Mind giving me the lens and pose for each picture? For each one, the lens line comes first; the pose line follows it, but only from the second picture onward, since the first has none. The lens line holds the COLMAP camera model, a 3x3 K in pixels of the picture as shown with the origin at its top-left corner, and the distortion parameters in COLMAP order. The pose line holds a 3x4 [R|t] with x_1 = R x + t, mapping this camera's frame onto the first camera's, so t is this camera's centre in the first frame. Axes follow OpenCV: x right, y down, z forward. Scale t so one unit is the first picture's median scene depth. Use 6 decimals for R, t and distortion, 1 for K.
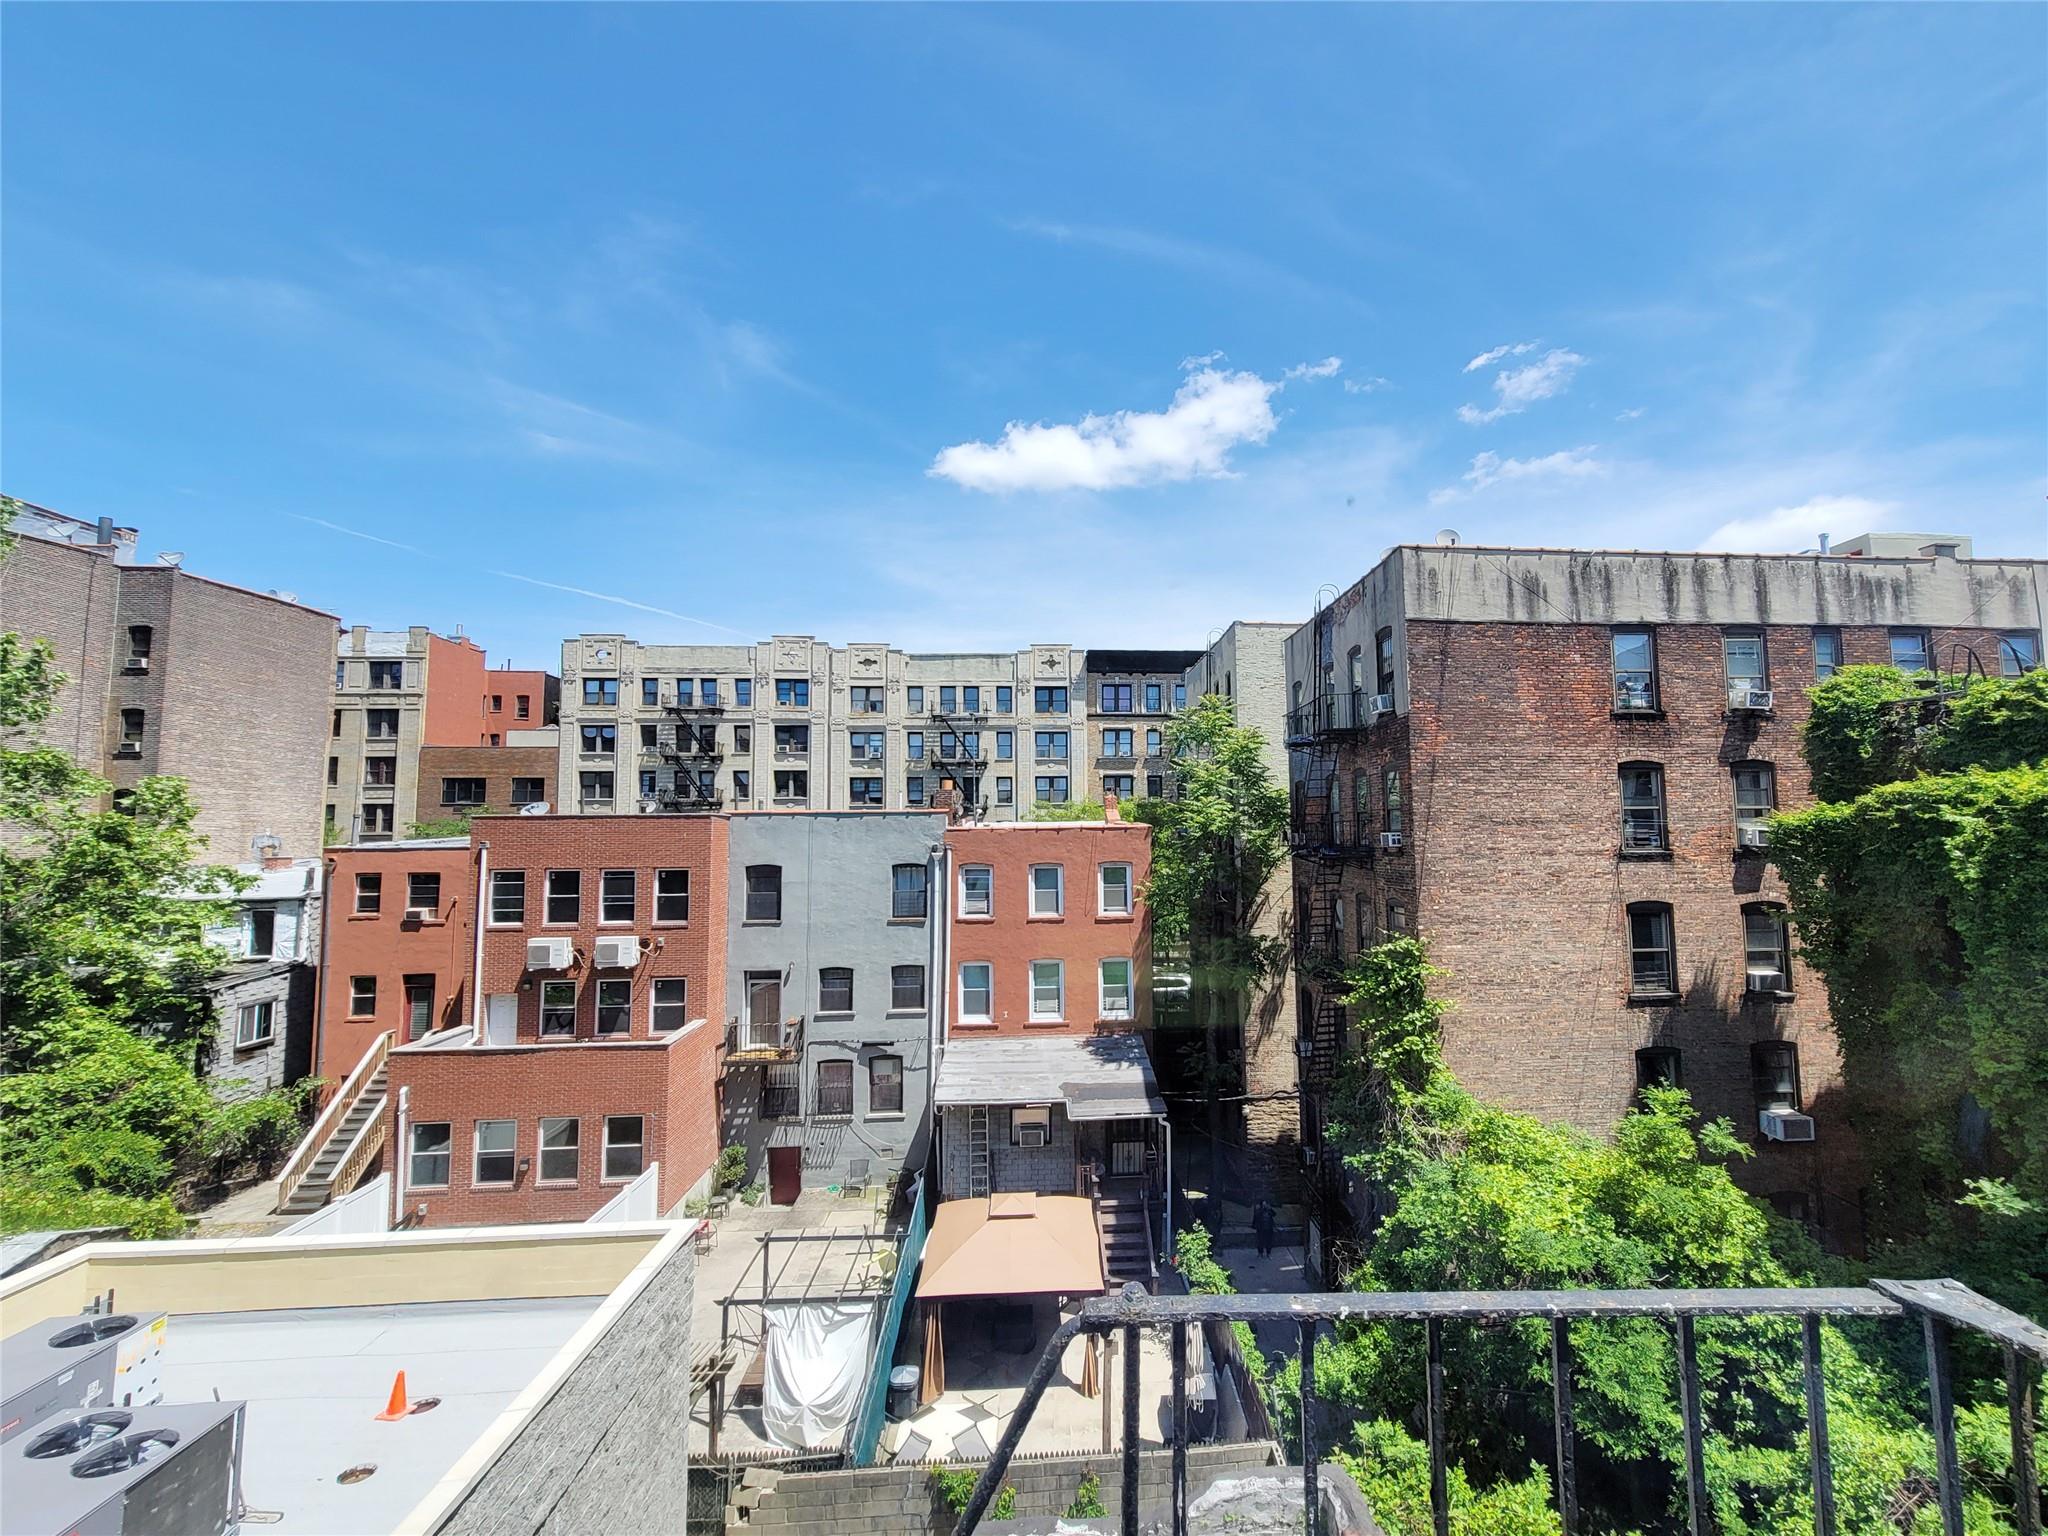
lens RADIAL K [[900.7, 0, 1020.9], [0, 900.7, 742.5], [0, 0, 1]] dist [-0.005454, -0.000503]
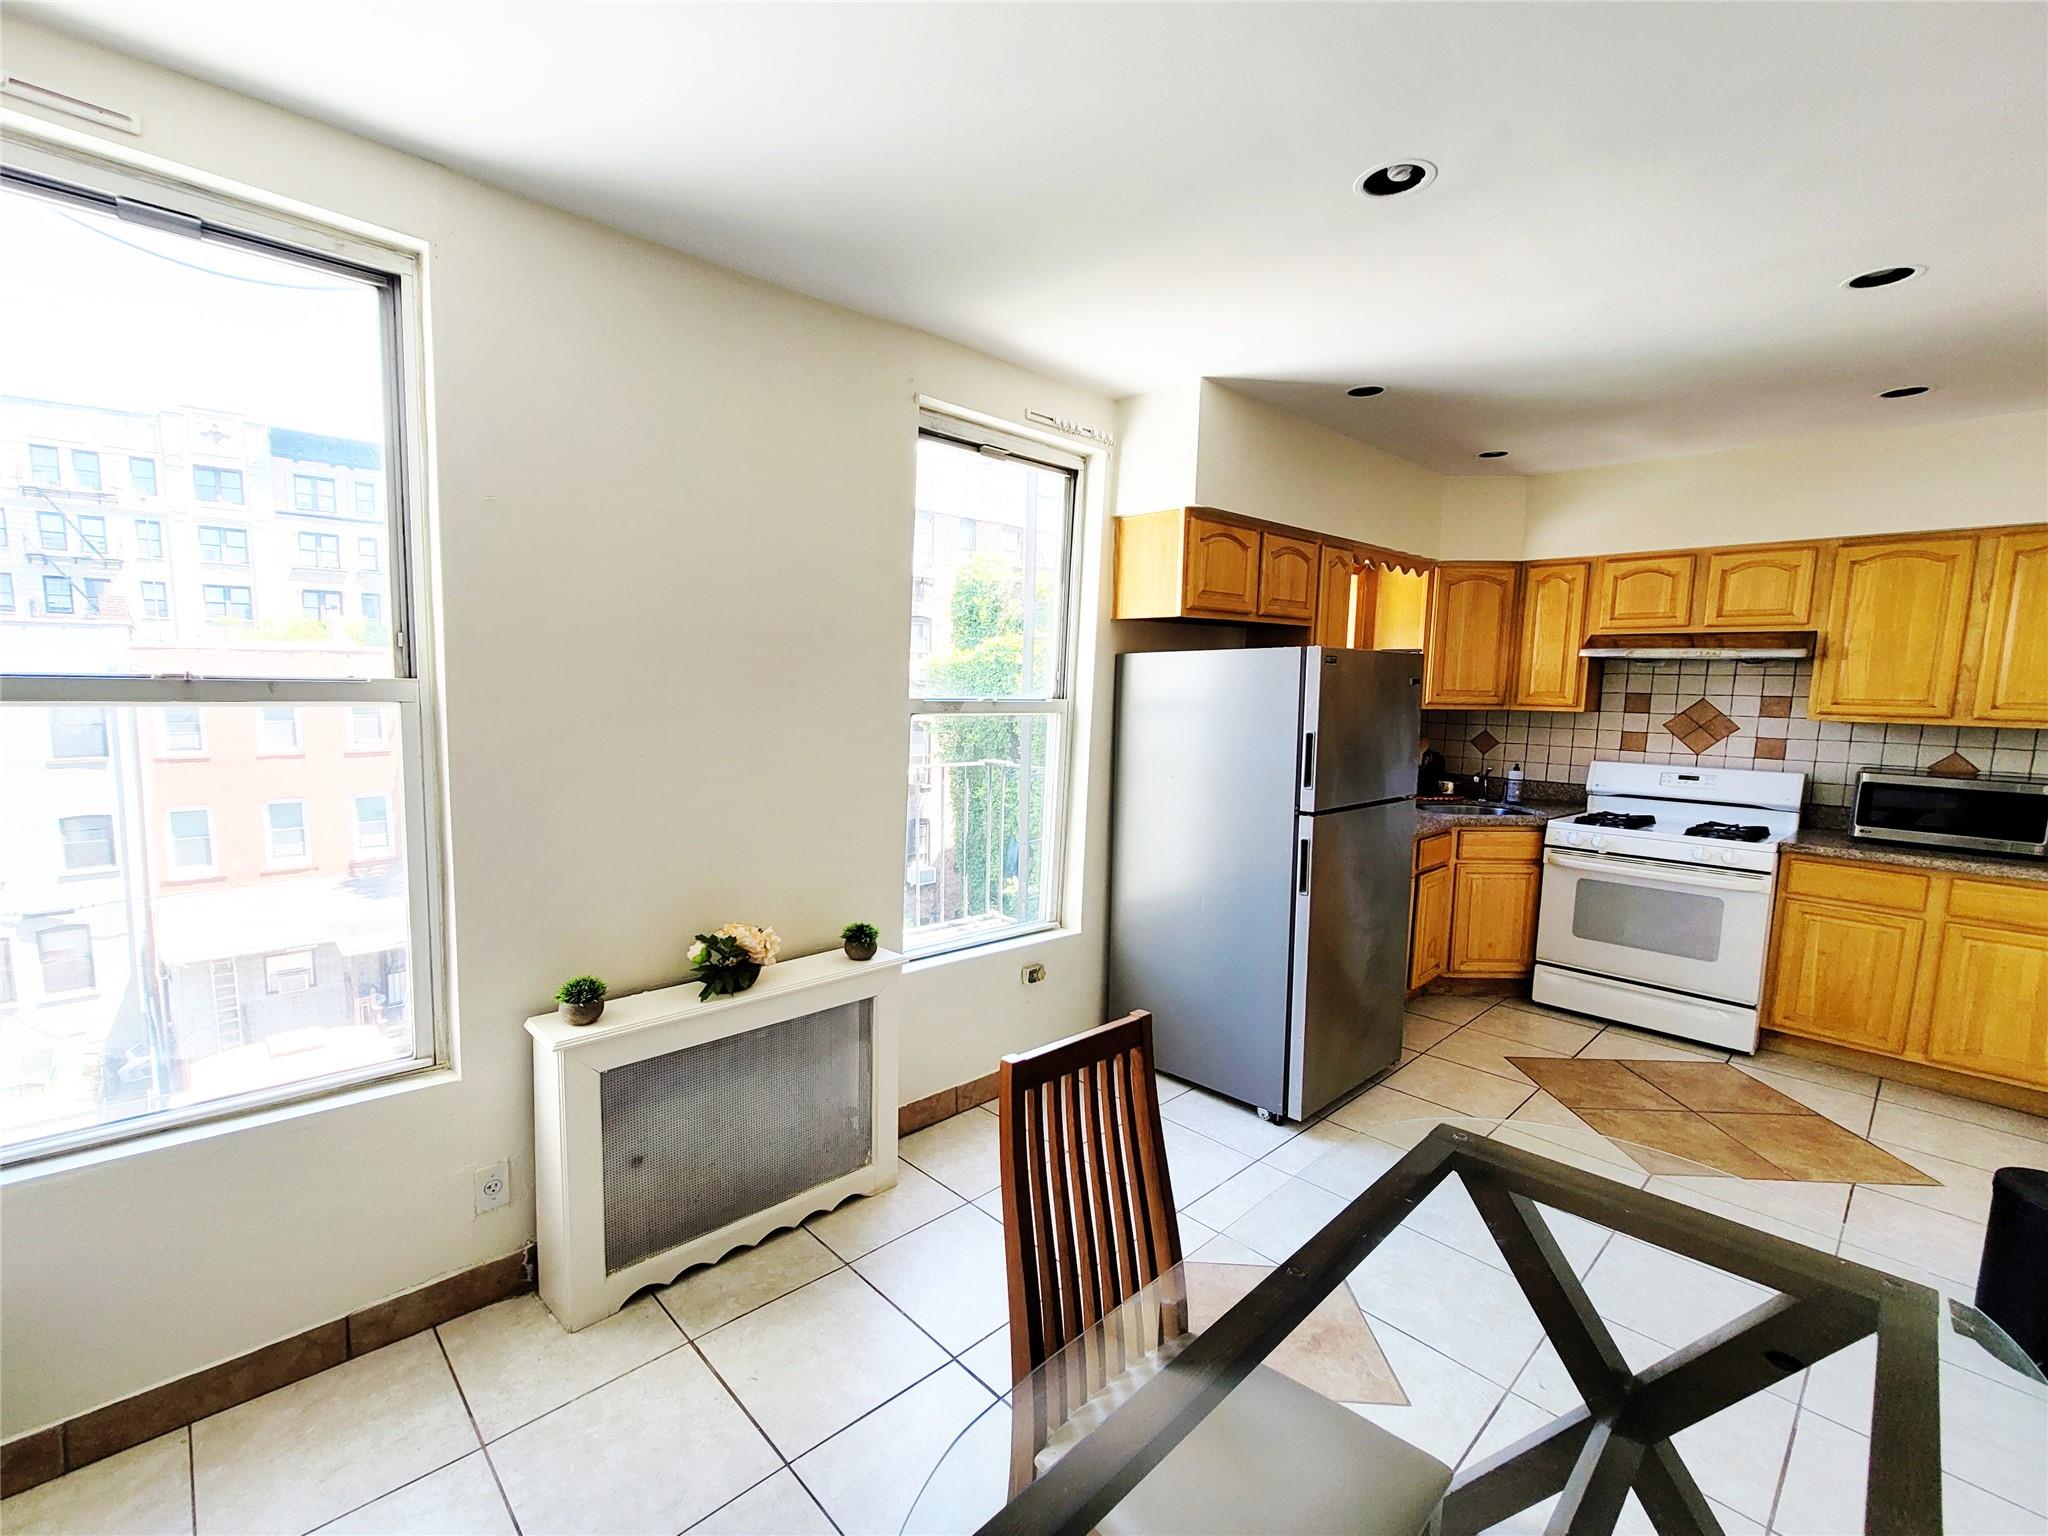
lens RADIAL K [[900.7, 0, 1016.7], [0, 900.7, 769.6], [0, 0, 1]] dist [-0.005454, -0.000503]
pose [[0.698338, -0.062627, 0.713023, -0.078872], [-0.088133, 0.981061, 0.172487, -0.000608], [-0.710321, -0.183295, 0.679593, -0.080071]]
